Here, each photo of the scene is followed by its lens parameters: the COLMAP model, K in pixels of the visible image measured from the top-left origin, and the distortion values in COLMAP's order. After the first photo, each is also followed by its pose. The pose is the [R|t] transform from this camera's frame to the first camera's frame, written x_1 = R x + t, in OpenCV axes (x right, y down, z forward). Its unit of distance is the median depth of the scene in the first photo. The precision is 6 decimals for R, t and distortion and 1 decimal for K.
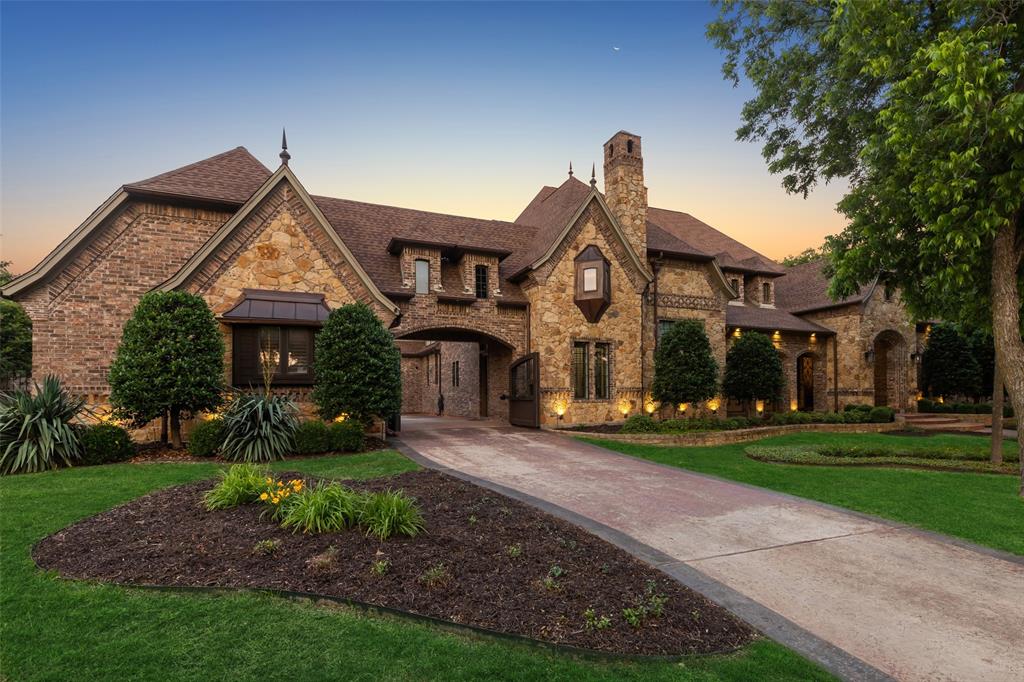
lens RADIAL K [[488.6, 0, 512.0], [0, 488.6, 341.0], [0, 0, 1]] dist [0.000495, 0.000002]
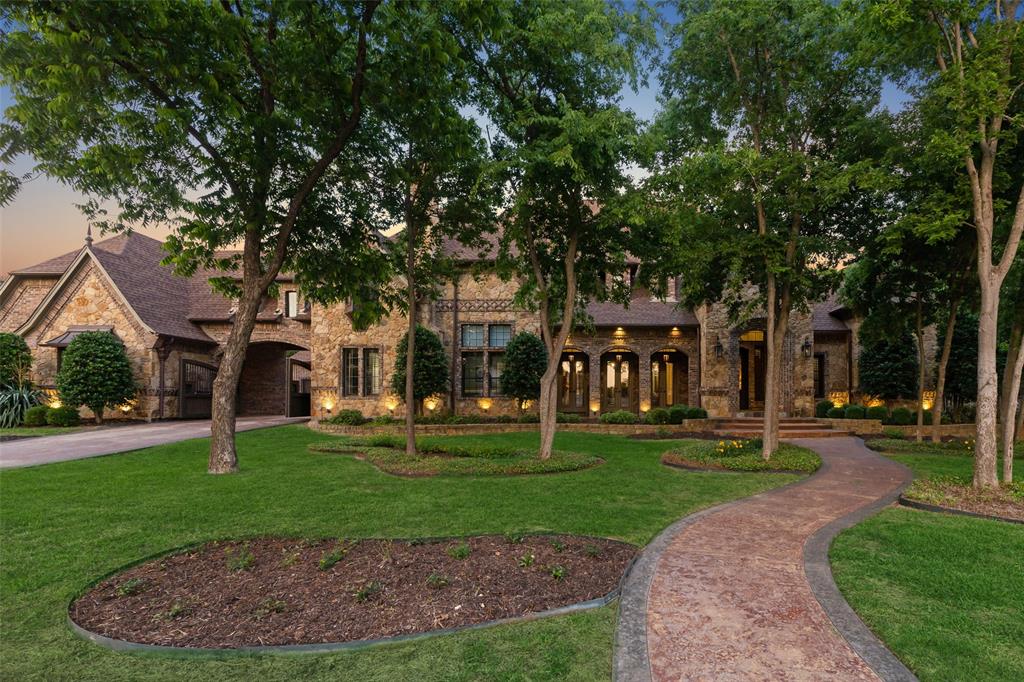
lens RADIAL K [[472.4, 0, 512.0], [0, 472.4, 341.0], [0, 0, 1]] dist [-0.001186, -0.000185]
pose [[0.918431, -0.041162, -0.393433, 0.970397], [0.038473, 0.999151, -0.014723, 0.016460], [0.393705, -0.001615, 0.919235, 0.097231]]
